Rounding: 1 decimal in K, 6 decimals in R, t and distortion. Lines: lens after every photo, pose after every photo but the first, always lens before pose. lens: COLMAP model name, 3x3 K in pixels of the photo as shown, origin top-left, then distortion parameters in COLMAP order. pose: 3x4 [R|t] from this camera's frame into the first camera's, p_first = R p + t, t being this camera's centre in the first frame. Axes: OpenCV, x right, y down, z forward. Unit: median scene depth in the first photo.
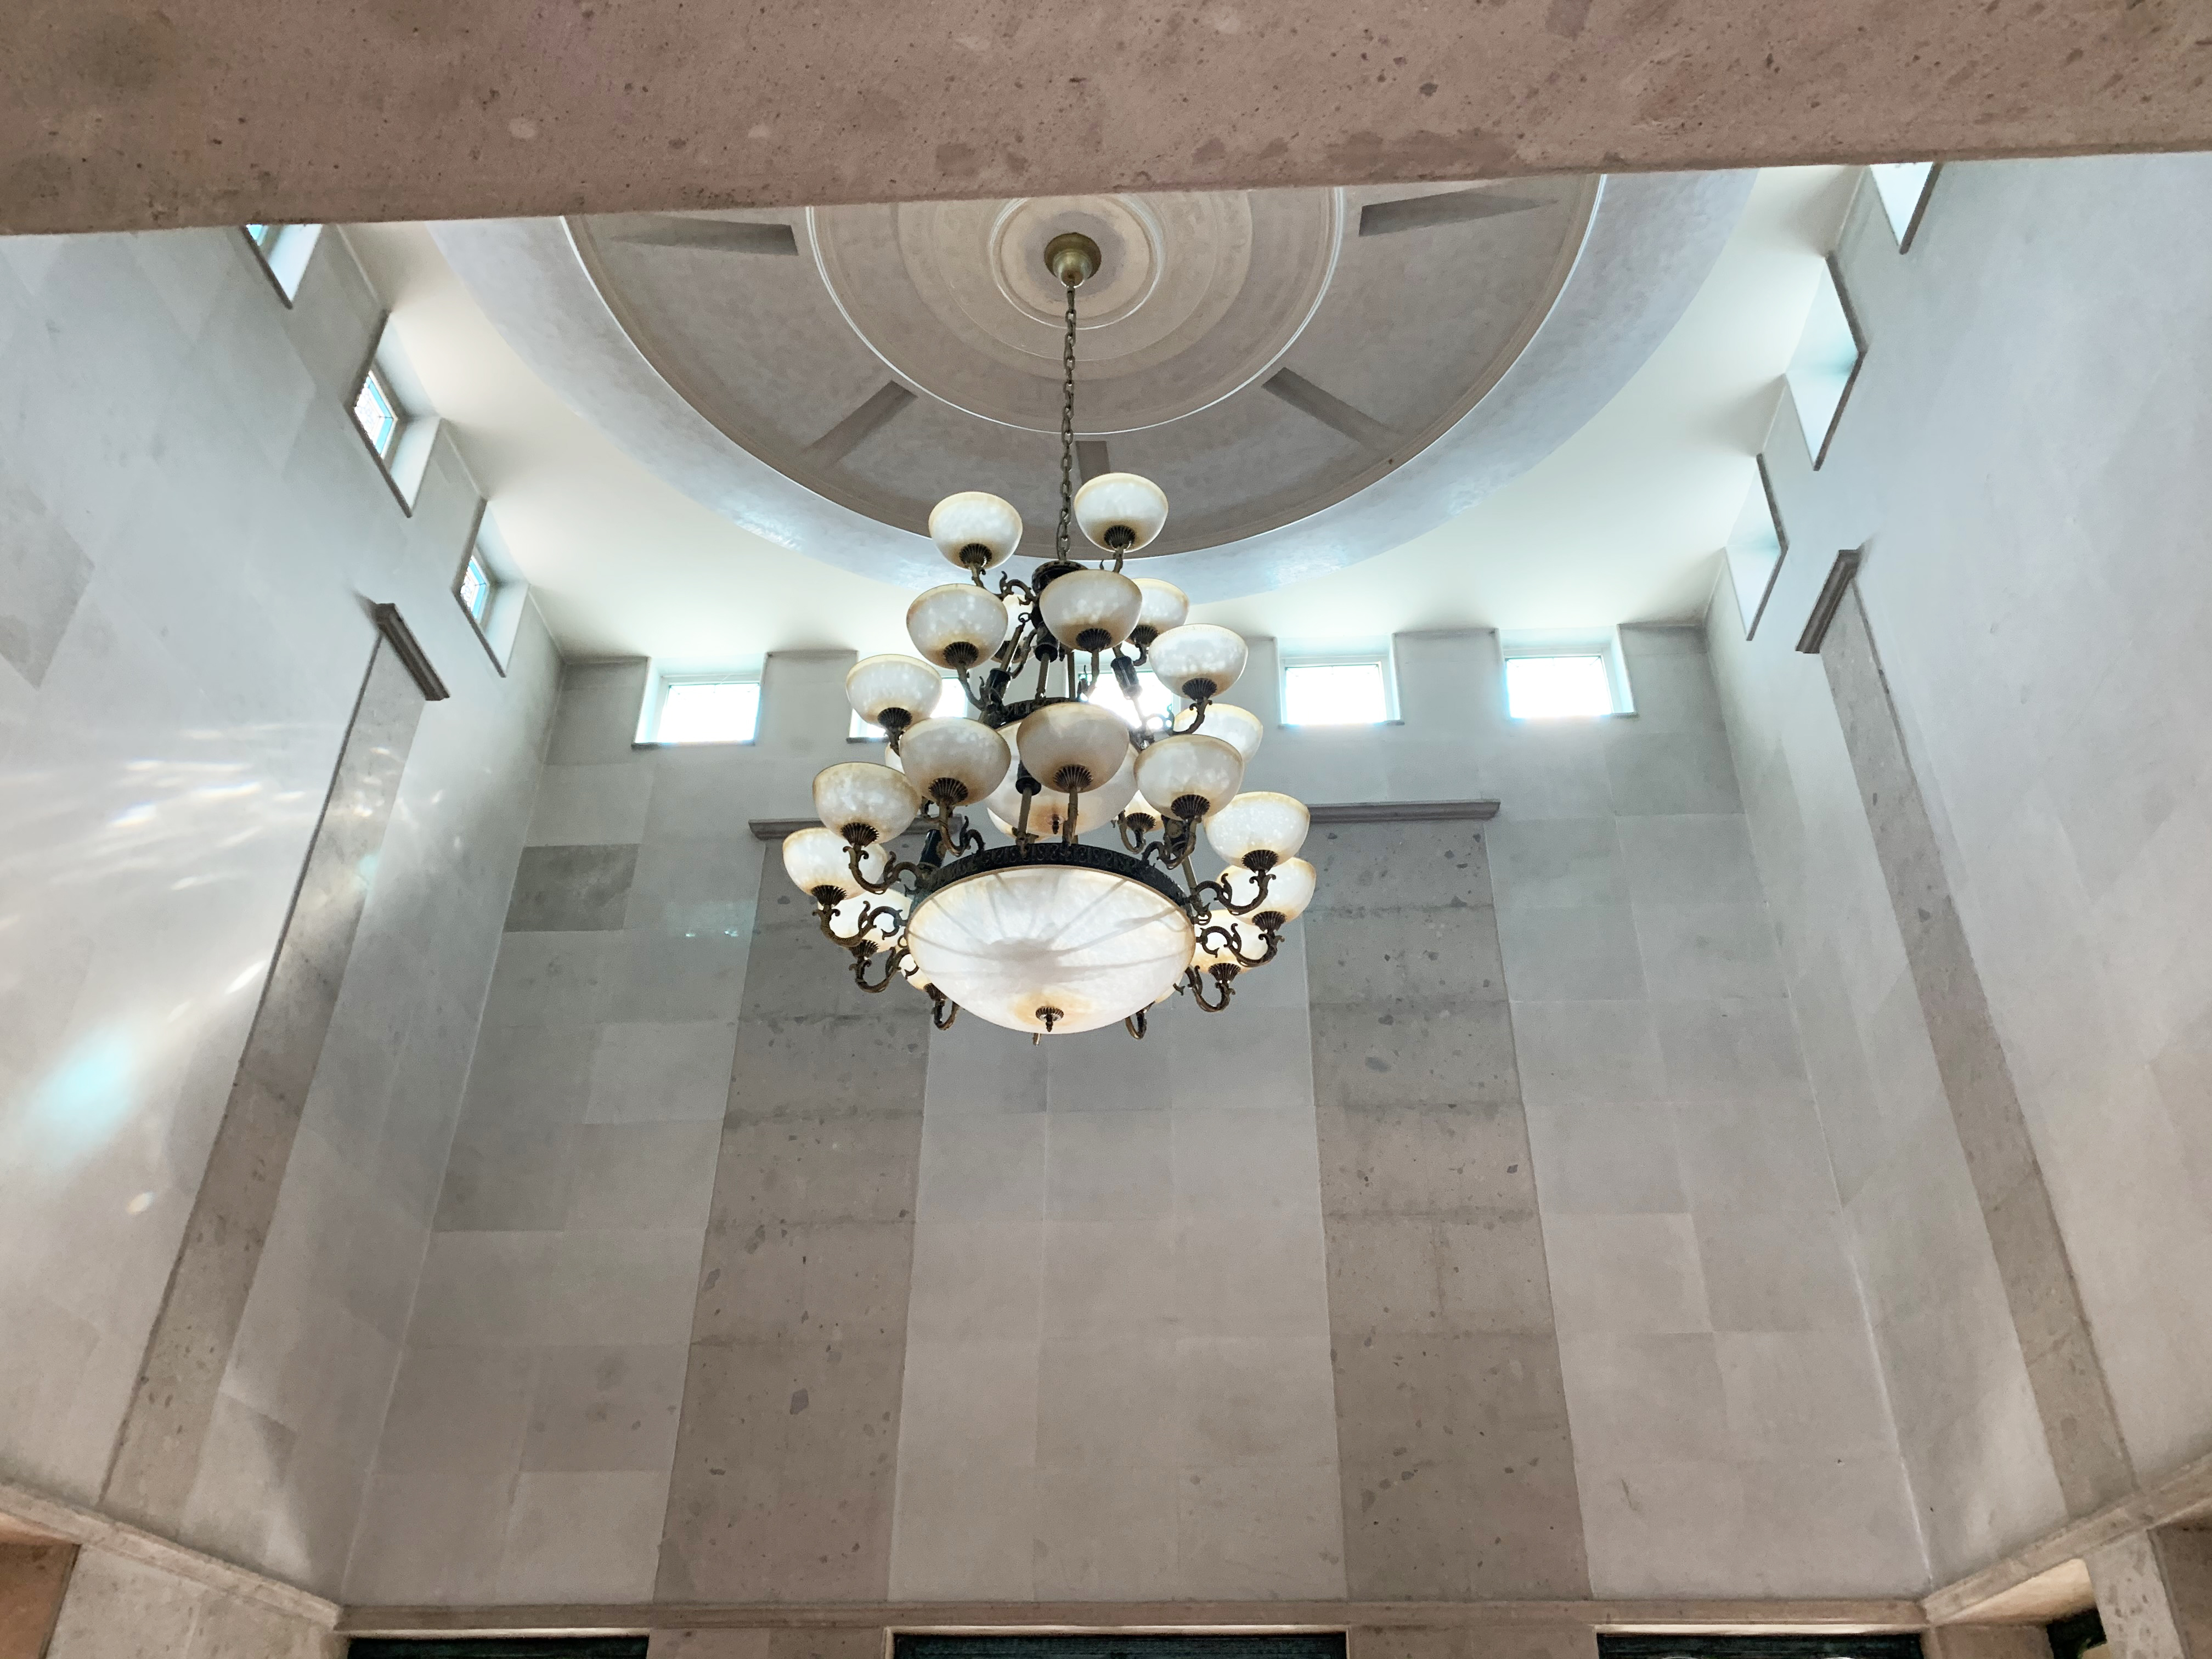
lens RADIAL K [[1679.9, 0, 1111.3], [0, 1679.9, 814.9], [0, 0, 1]] dist [0.031307, -0.037936]
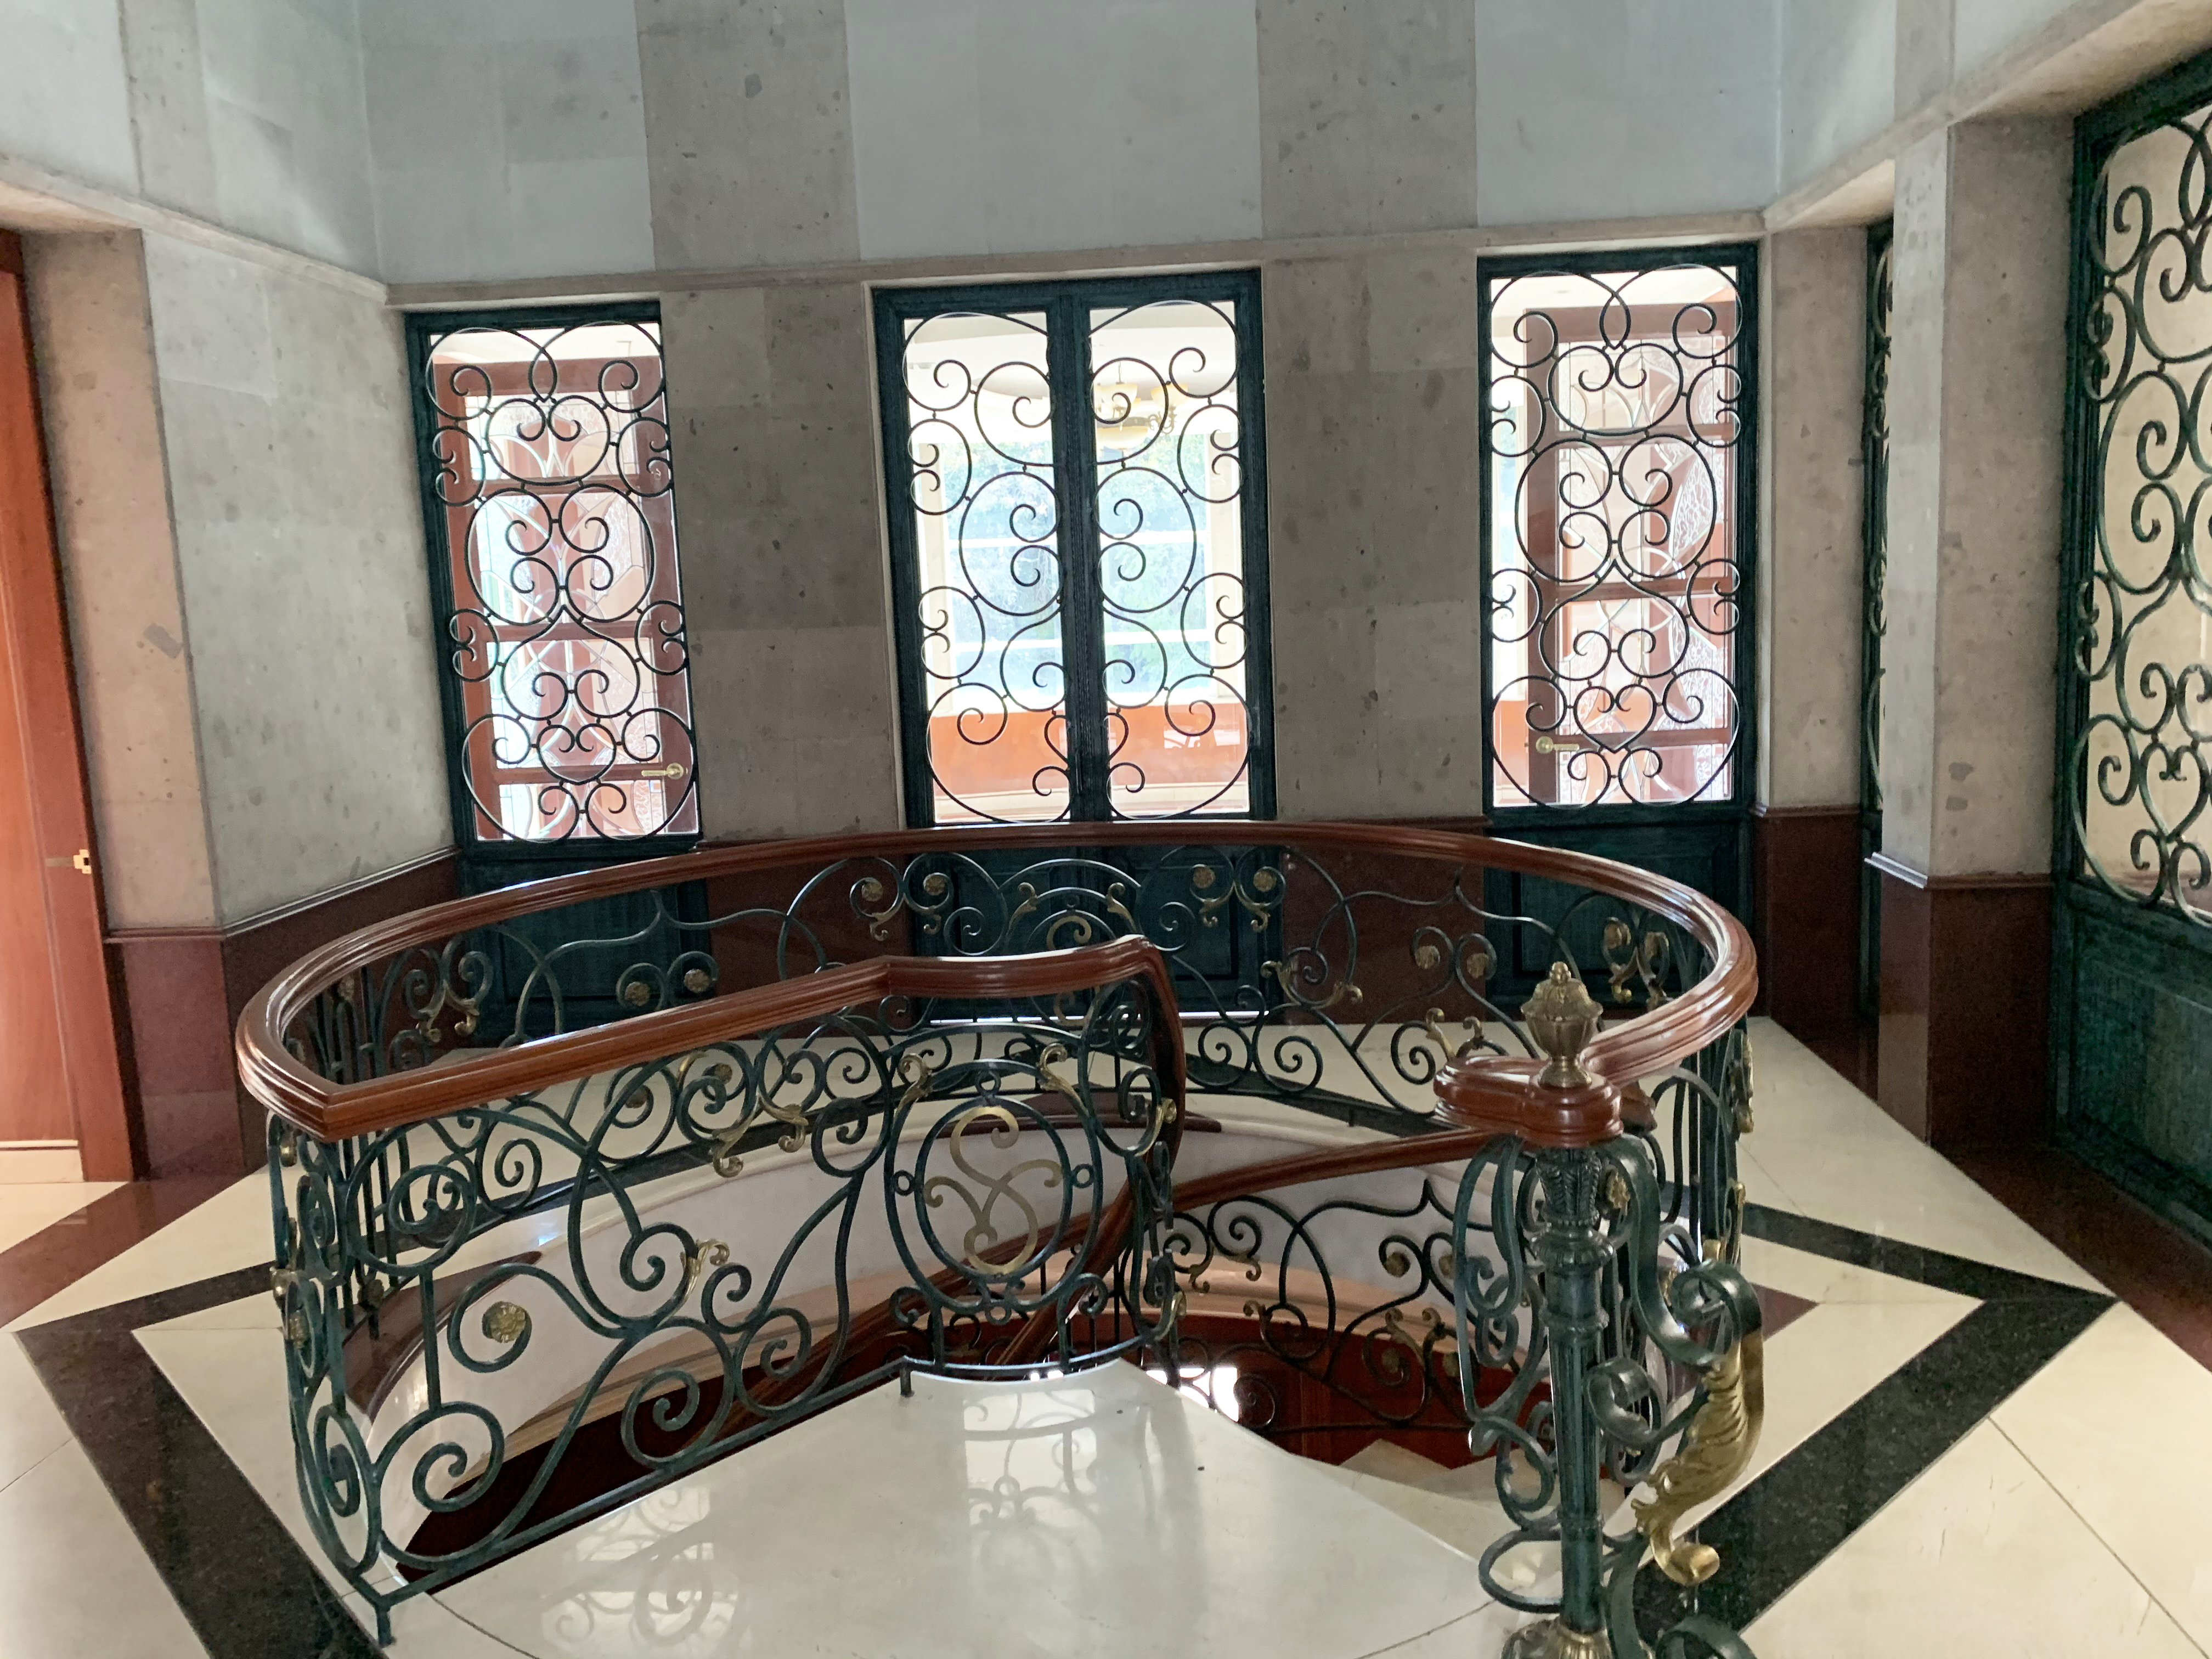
lens RADIAL K [[1679.9, 0, 1124.3], [0, 1679.9, 832.7], [0, 0, 1]] dist [0.031307, -0.037936]
pose [[0.998905, -0.046413, -0.005960, 0.034905], [0.038410, 0.740510, 0.670947, -0.006890], [-0.026727, -0.670441, 0.741481, -0.113339]]
